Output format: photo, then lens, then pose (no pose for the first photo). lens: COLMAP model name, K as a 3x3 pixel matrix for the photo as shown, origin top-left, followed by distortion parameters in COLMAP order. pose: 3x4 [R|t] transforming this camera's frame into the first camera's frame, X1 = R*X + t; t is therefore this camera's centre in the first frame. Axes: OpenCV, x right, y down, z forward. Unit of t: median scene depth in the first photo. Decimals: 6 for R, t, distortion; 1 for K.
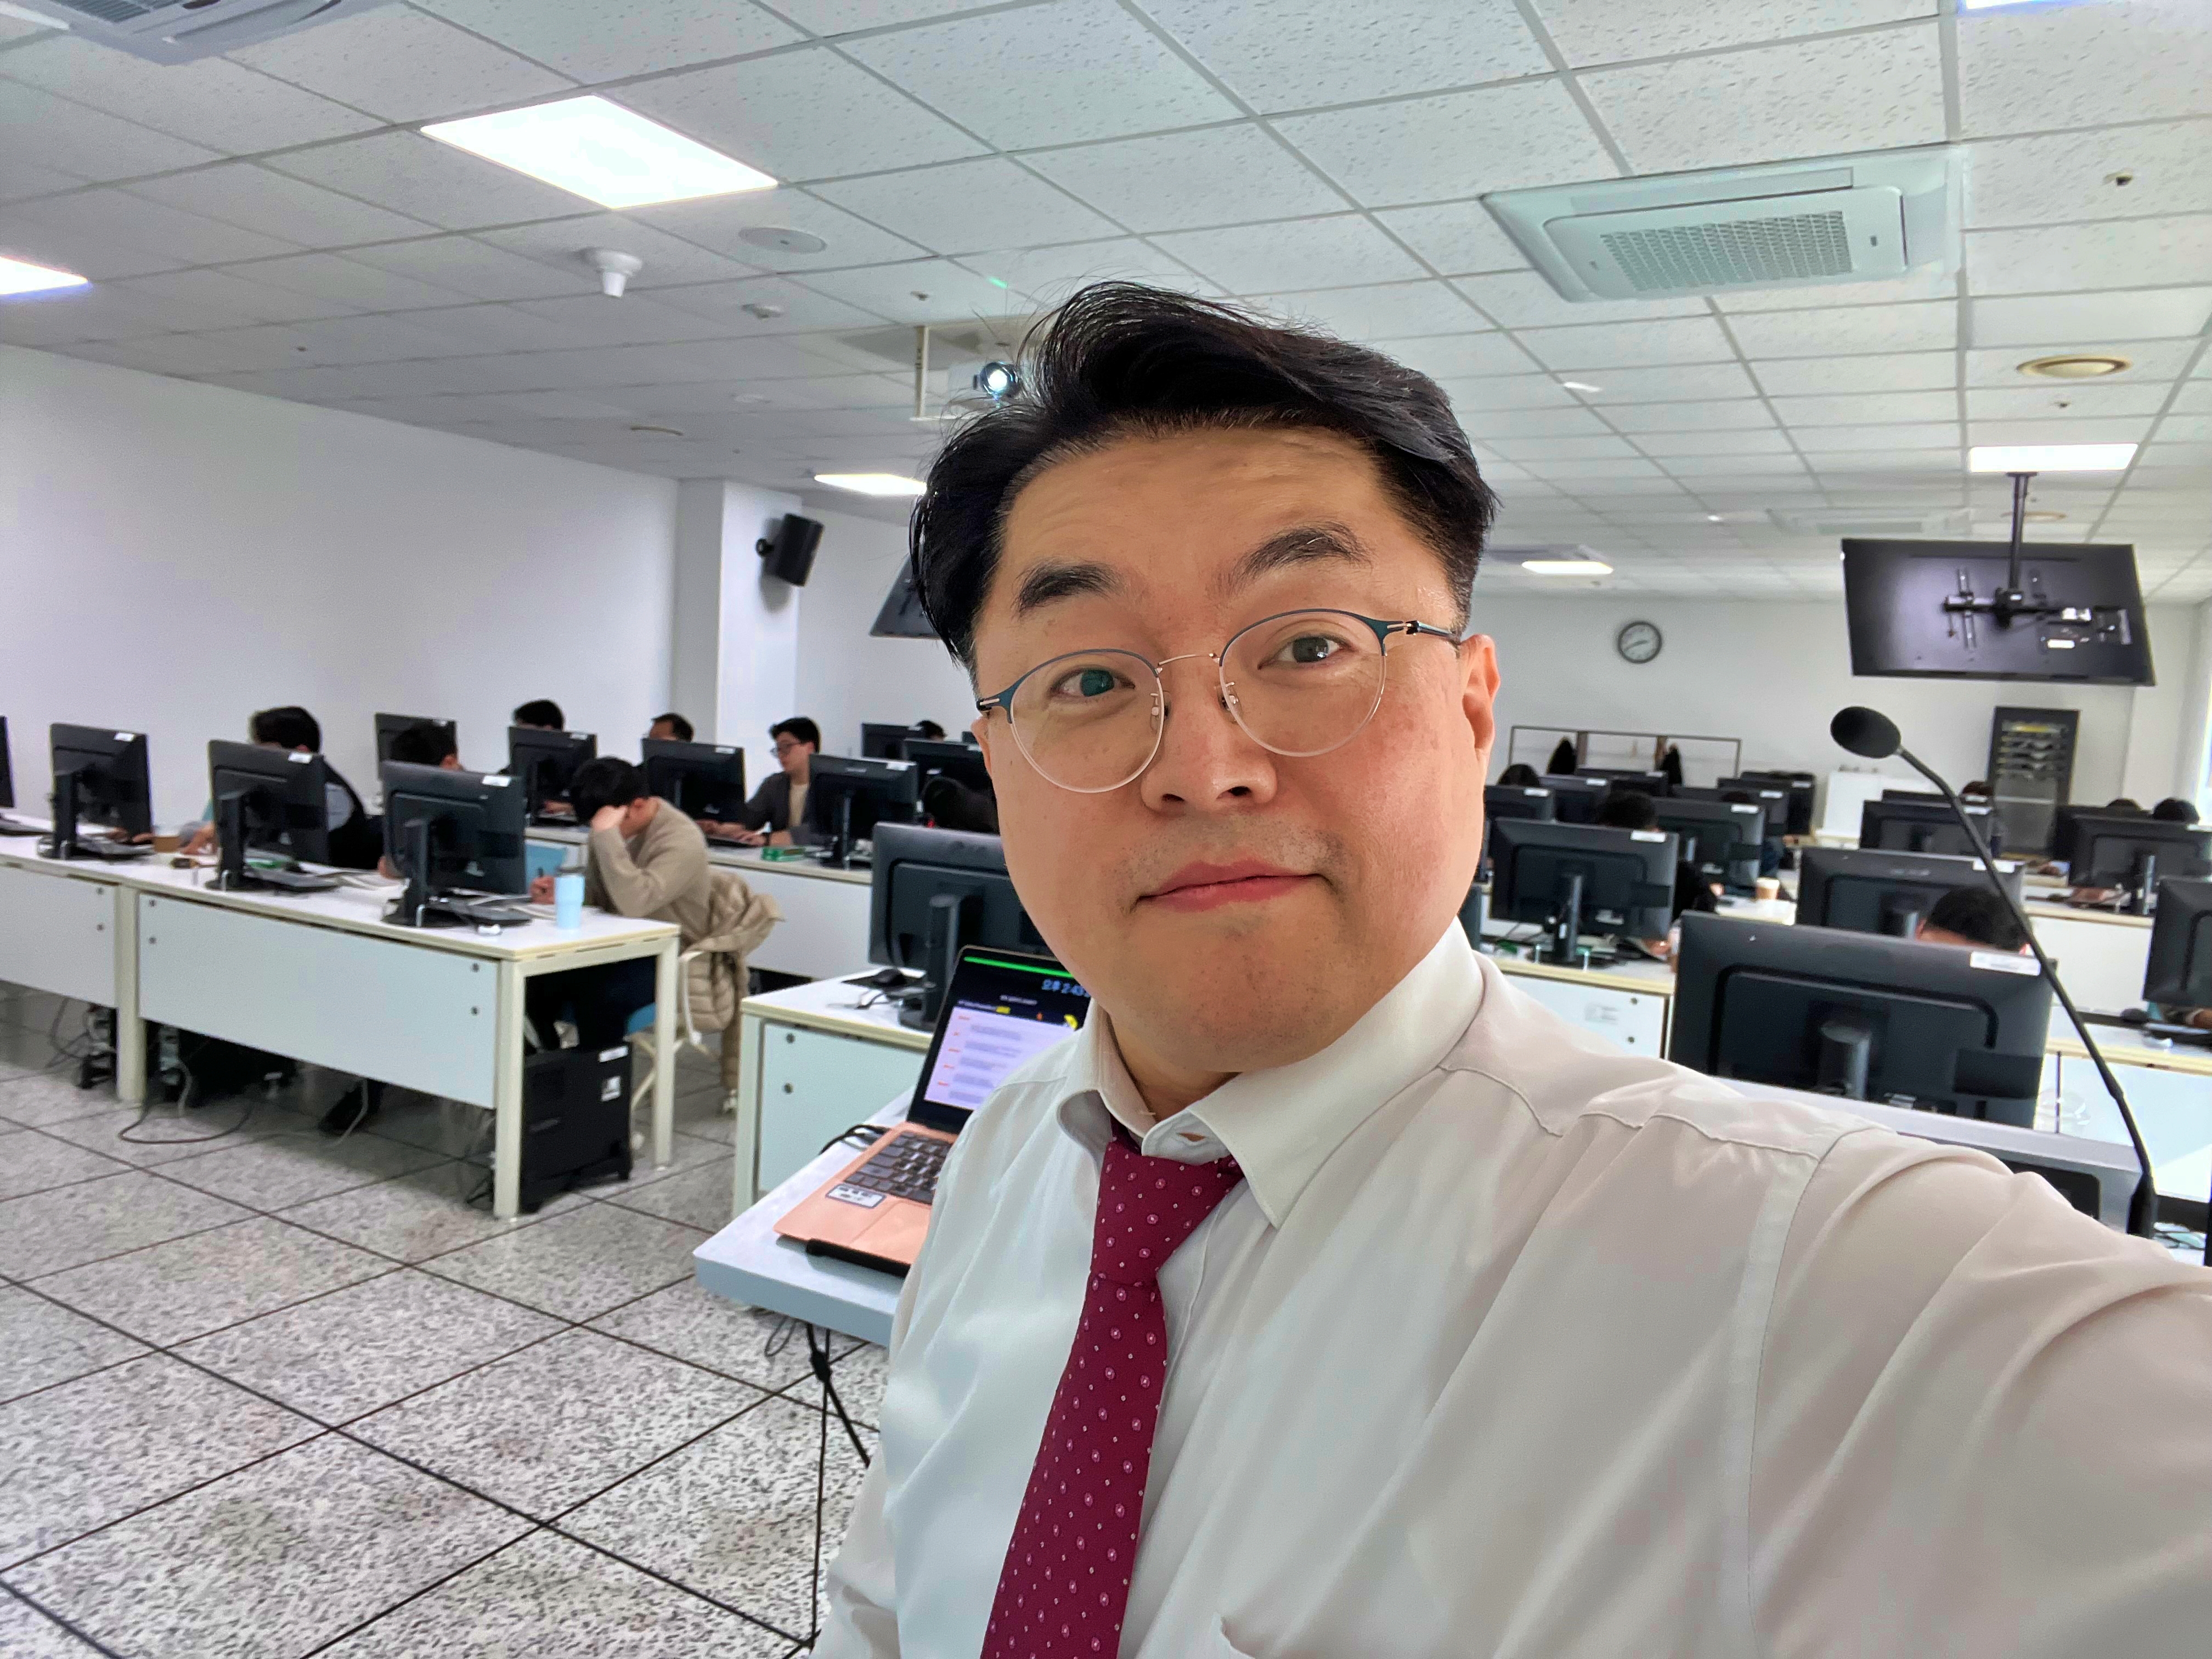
lens RADIAL K [[1510.2, 0, 1108.7], [0, 1510.2, 827.8], [0, 0, 1]] dist [-0.032476, -0.000459]
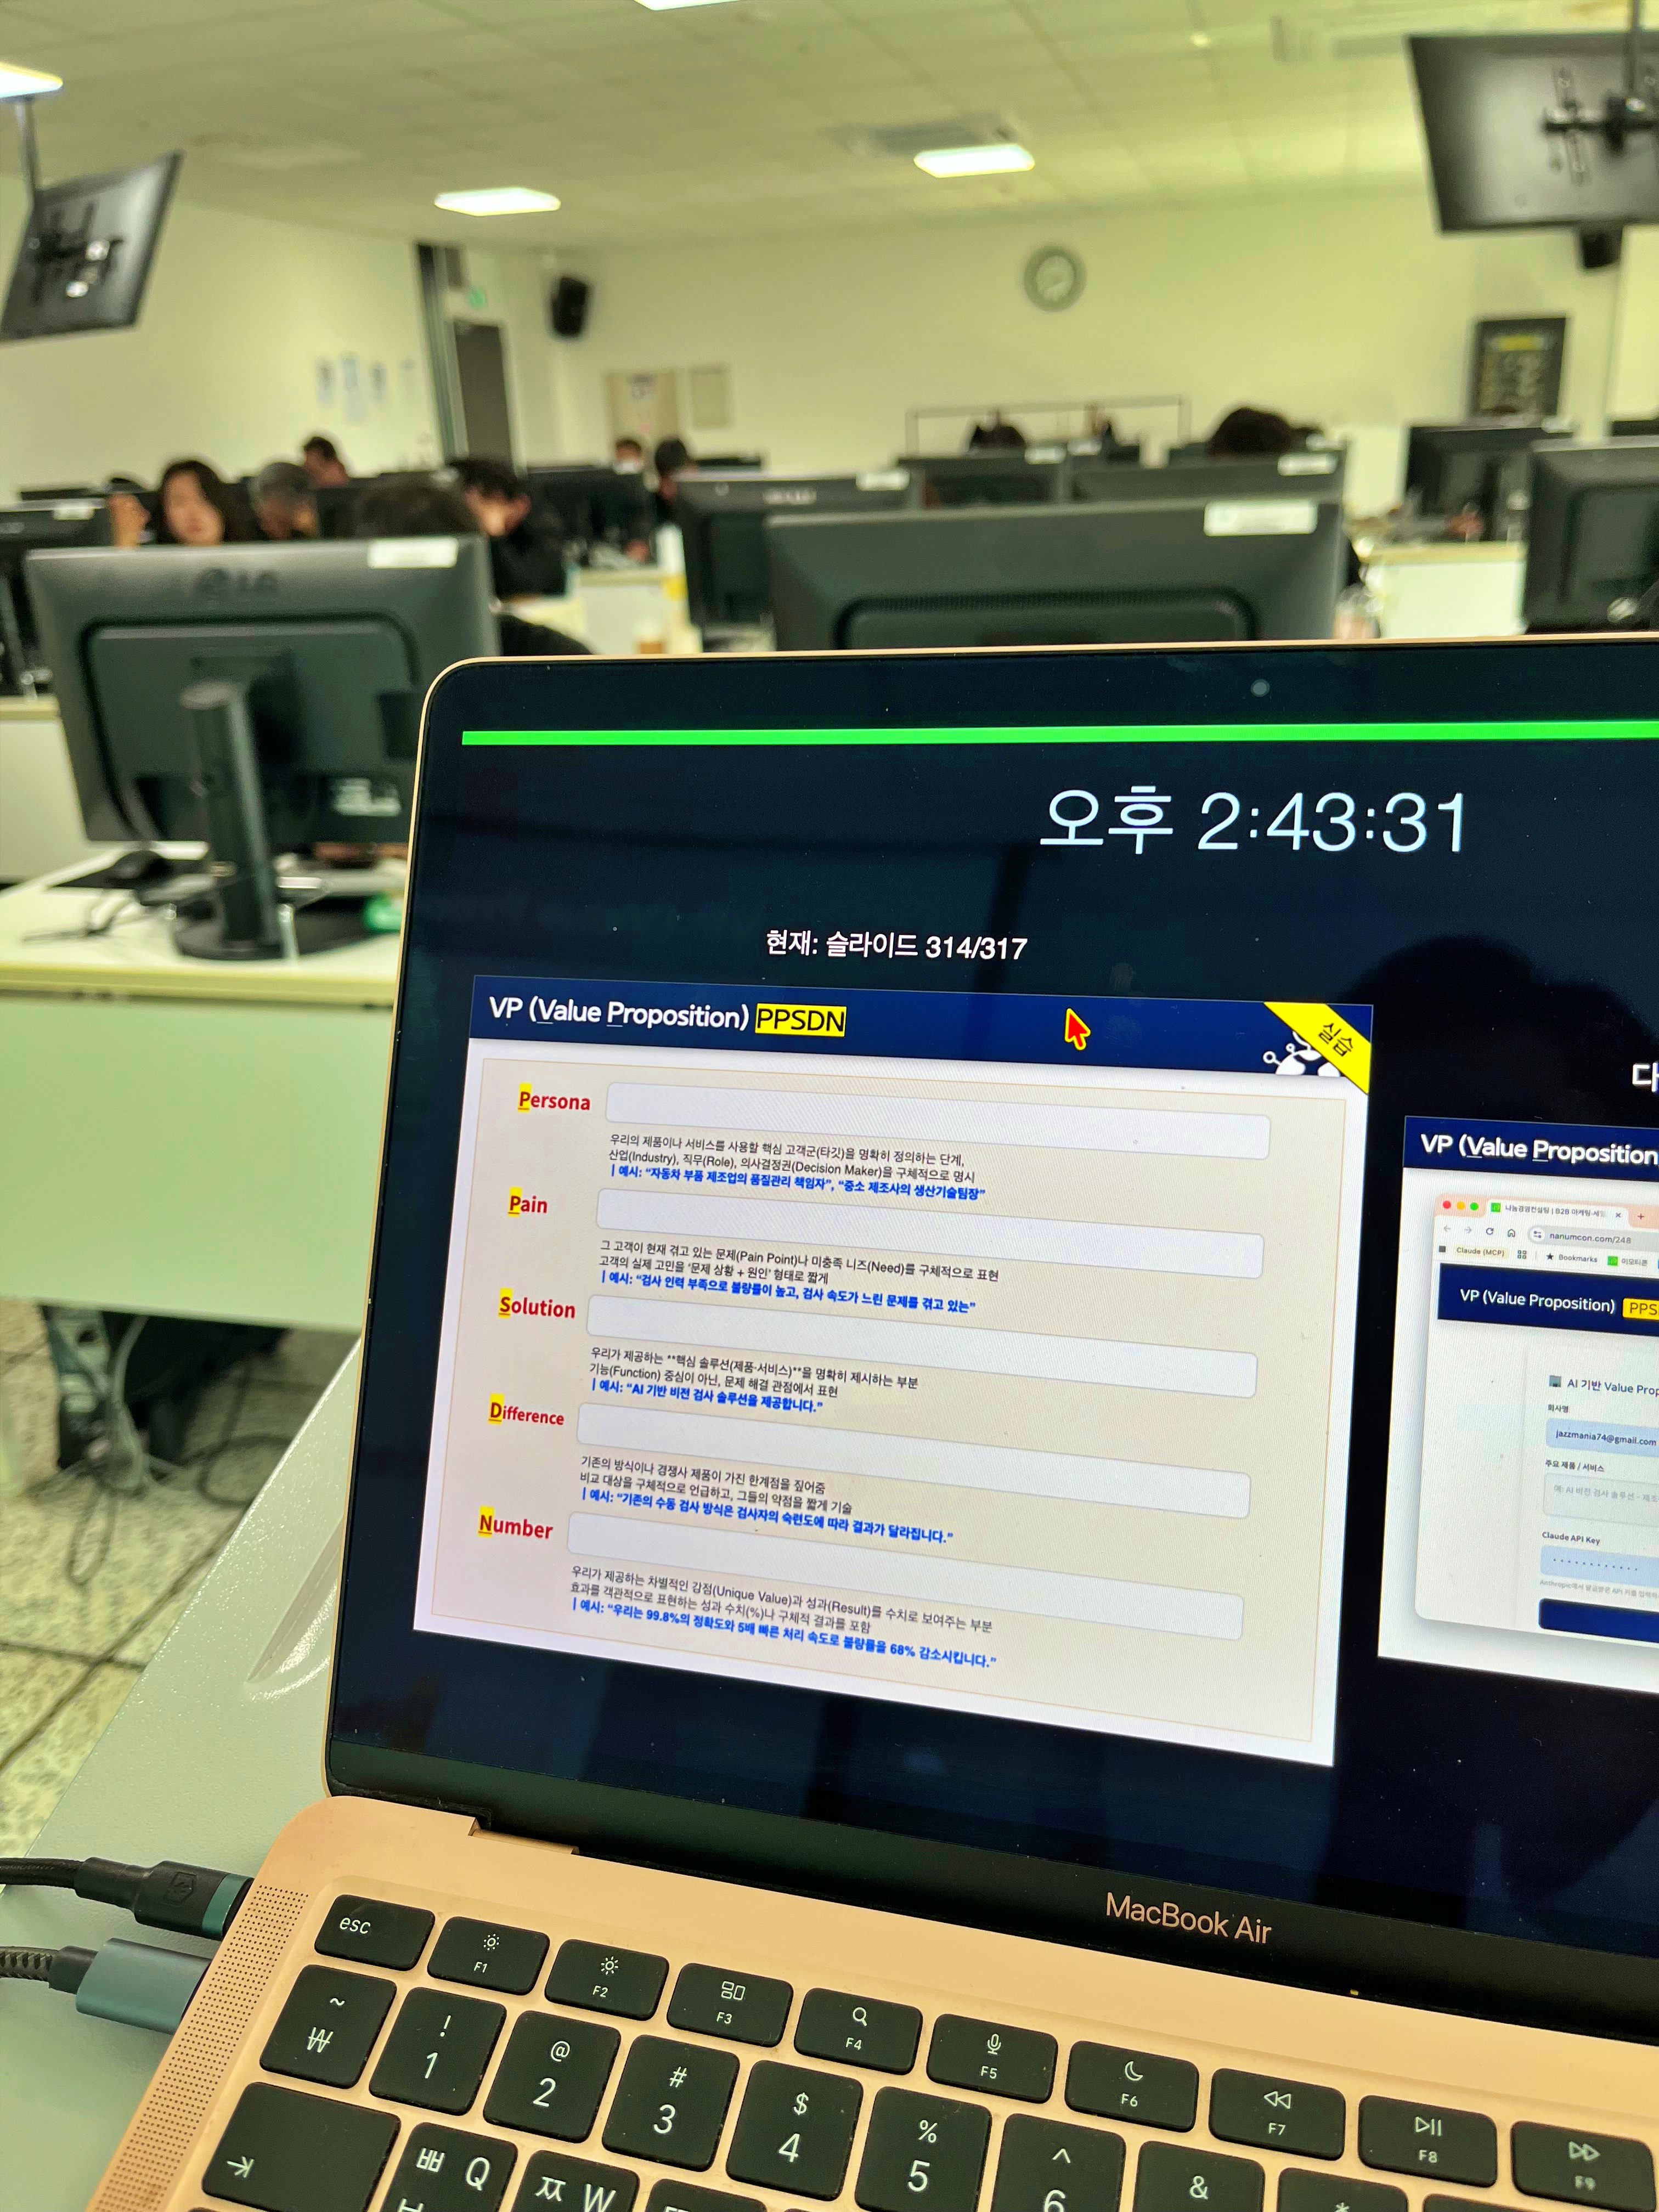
lens RADIAL K [[1667.1, 0, 835.8], [0, 1667.1, 1106.5], [0, 0, 1]] dist [-0.003540, -0.019363]
pose [[0.959986, -0.189385, 0.206302, -0.049744], [0.122365, 0.946284, 0.299289, 0.036712], [-0.251901, -0.262069, 0.931593, 0.396485]]
